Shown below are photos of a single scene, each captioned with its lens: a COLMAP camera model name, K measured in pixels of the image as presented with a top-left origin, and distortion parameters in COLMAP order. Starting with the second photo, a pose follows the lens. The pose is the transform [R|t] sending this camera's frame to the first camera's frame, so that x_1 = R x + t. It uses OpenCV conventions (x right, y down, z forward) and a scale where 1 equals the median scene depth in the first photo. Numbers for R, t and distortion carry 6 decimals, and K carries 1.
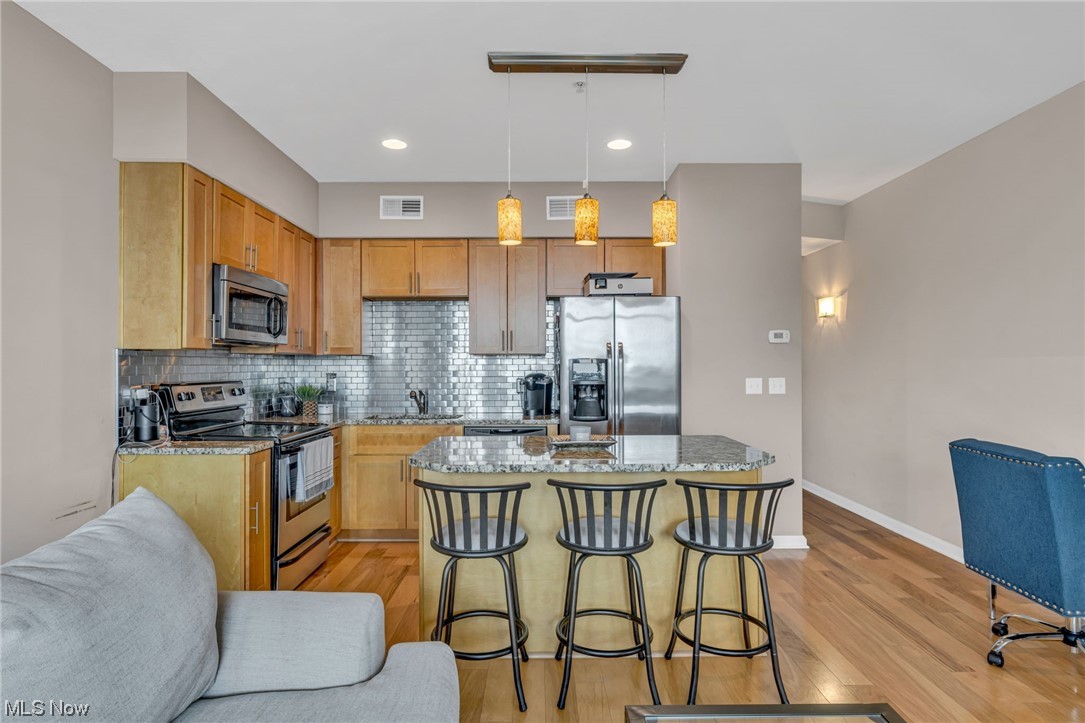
lens RADIAL K [[578.5, 0, 534.3], [0, 578.5, 362.1], [0, 0, 1]] dist [-0.000456, 0.000049]
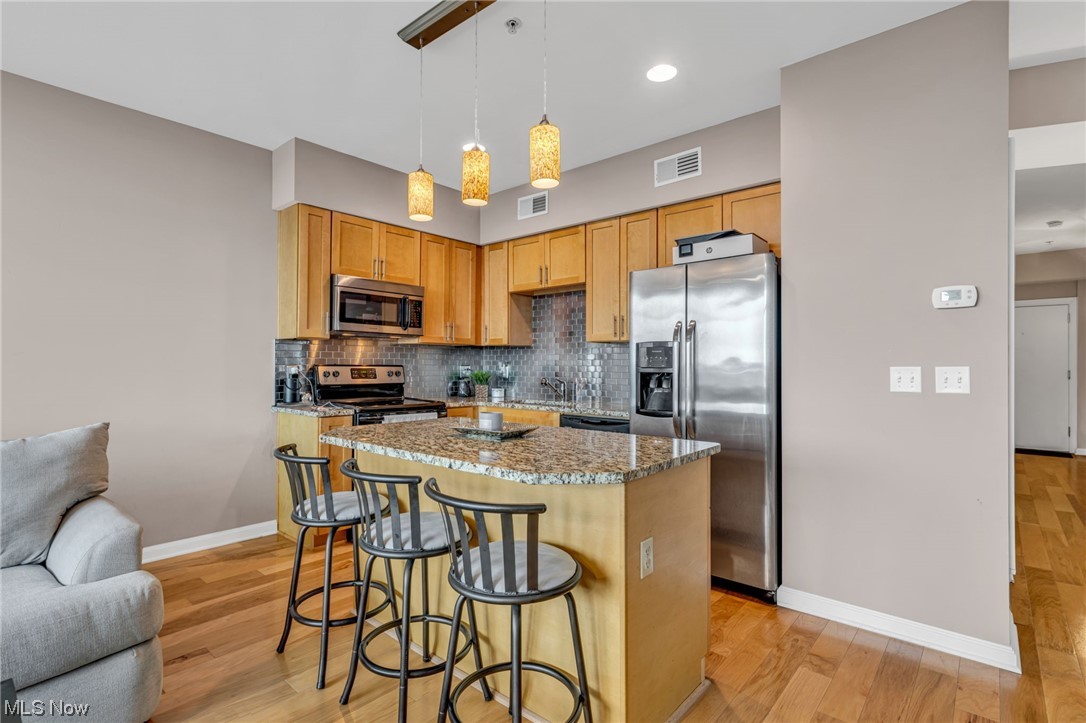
lens RADIAL K [[519.9, 0, 527.8], [0, 519.9, 361.1], [0, 0, 1]] dist [-0.001399, -0.000138]
pose [[0.751053, 0.000262, -0.660242, 0.447939], [-0.004009, 0.999983, -0.004164, 0.025884], [0.660230, 0.005775, 0.751041, 0.311509]]
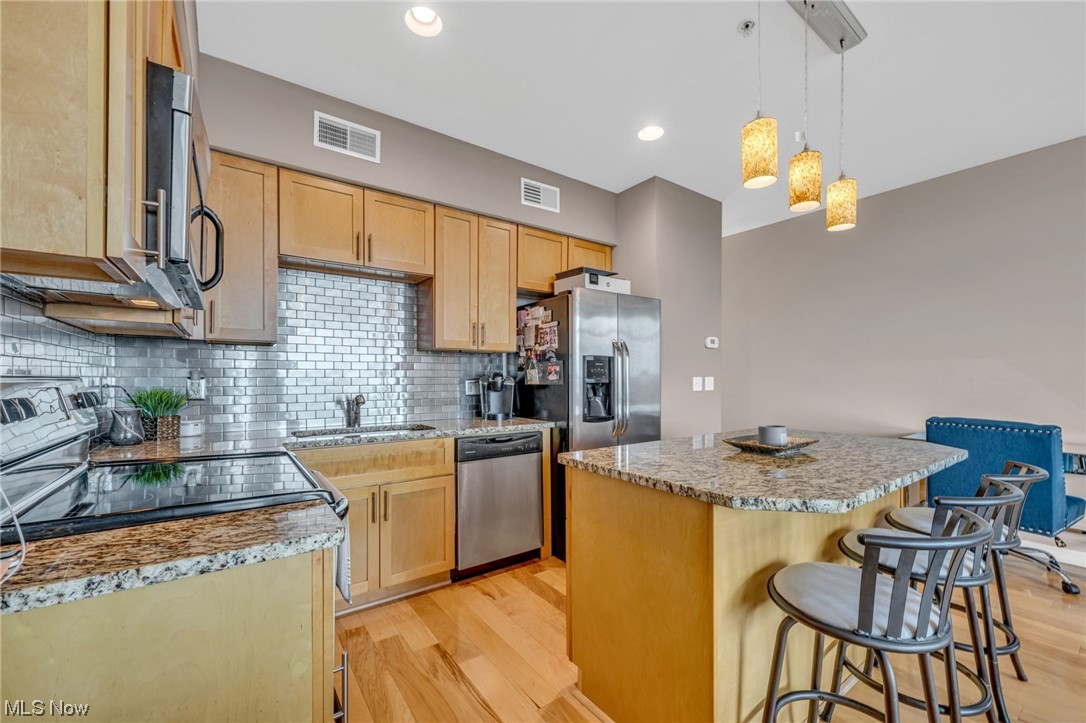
lens RADIAL K [[437.3, 0, 538.8], [0, 437.3, 378.0], [0, 0, 1]] dist [-0.000755, -0.000269]
pose [[0.809498, 0.003114, 0.587114, -0.400623], [-0.005333, 0.999984, 0.002048, 0.029516], [-0.587098, -0.004789, 0.809502, 0.478847]]
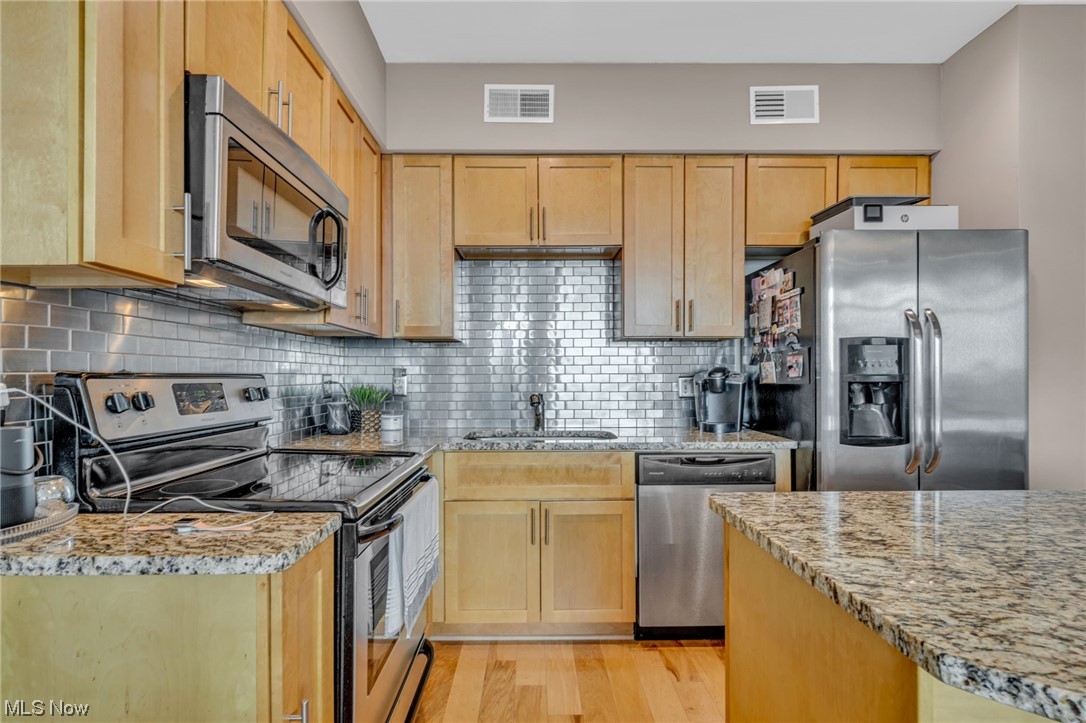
lens RADIAL K [[510.6, 0, 537.4], [0, 510.6, 377.2], [0, 0, 1]] dist [-0.002409, 0.000078]
pose [[0.999814, 0.000529, 0.019275, -0.248417], [-0.000687, 0.999966, 0.008159, 0.029846], [-0.019271, -0.008171, 0.999781, 0.497800]]
